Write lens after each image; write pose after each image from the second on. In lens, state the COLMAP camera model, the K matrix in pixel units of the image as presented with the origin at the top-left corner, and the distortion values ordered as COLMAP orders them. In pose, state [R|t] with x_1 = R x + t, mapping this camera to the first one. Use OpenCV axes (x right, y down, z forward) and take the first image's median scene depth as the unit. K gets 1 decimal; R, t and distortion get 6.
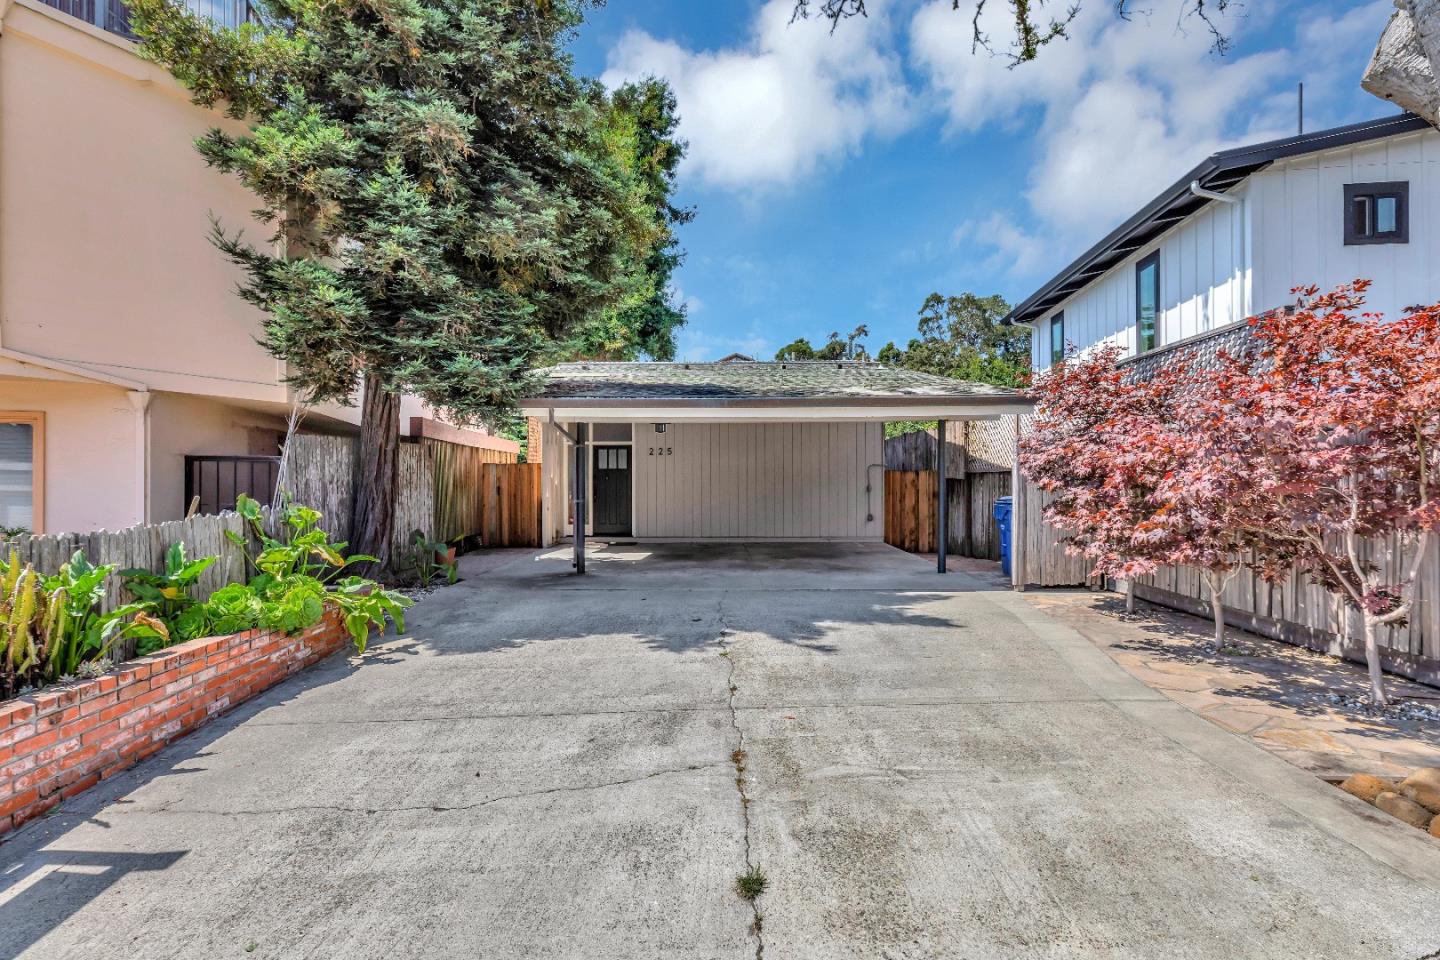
lens RADIAL K [[645.7, 0, 711.0], [0, 645.7, 483.9], [0, 0, 1]] dist [0.003522, -0.000290]
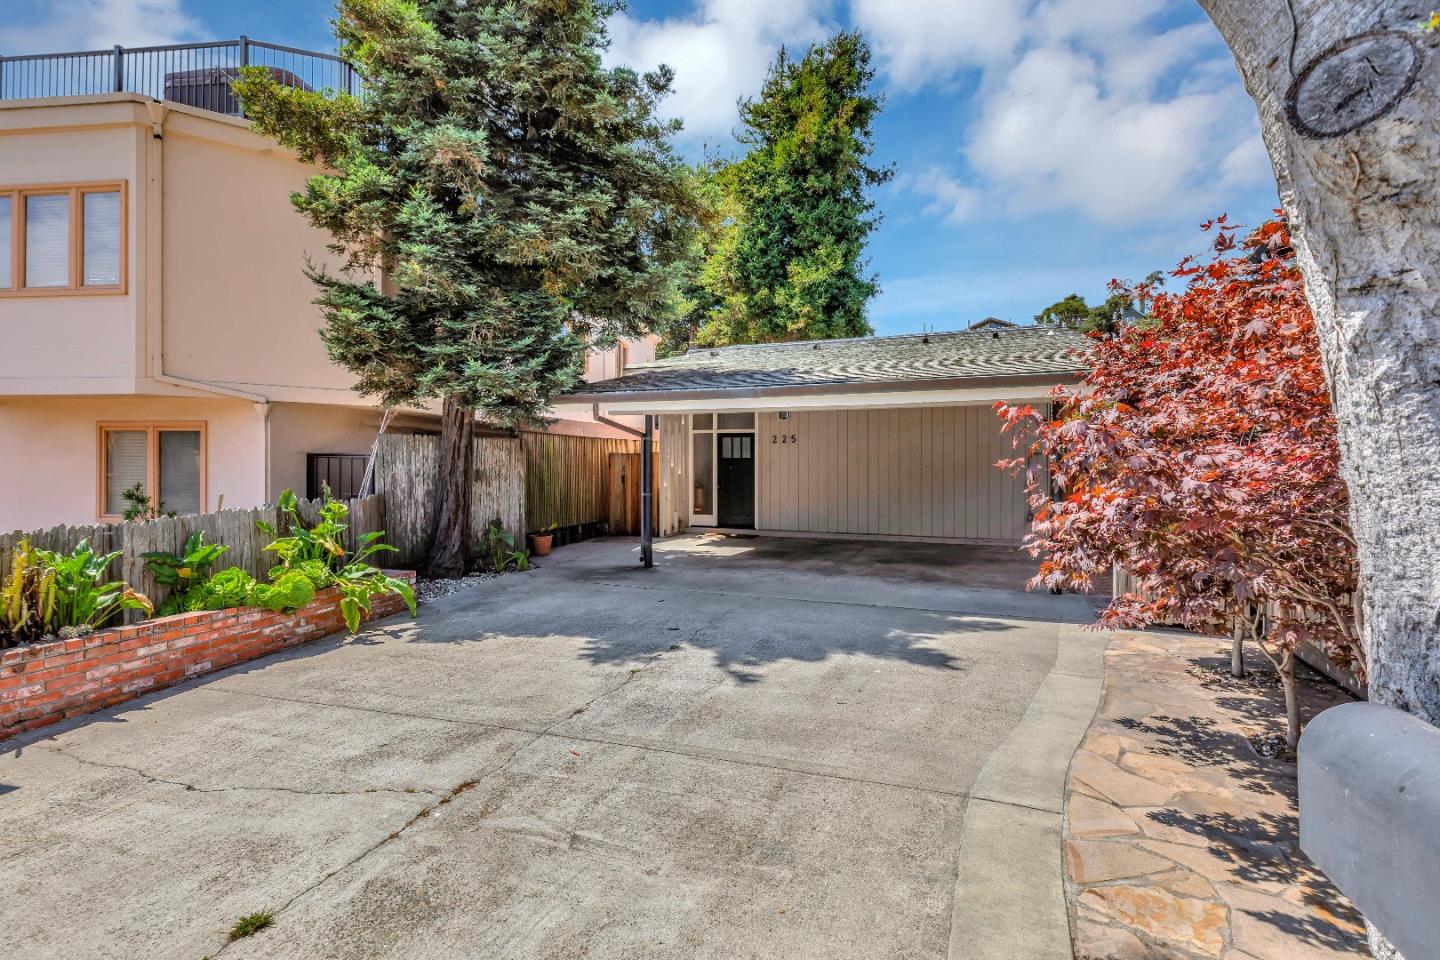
lens RADIAL K [[674.8, 0, 706.7], [0, 674.8, 467.5], [0, 0, 1]] dist [0.003868, 0.000204]
pose [[0.931802, 0.004355, -0.362941, 0.361601], [-0.003264, 0.999988, 0.003619, -0.025906], [0.362952, -0.002188, 0.931805, 0.100742]]
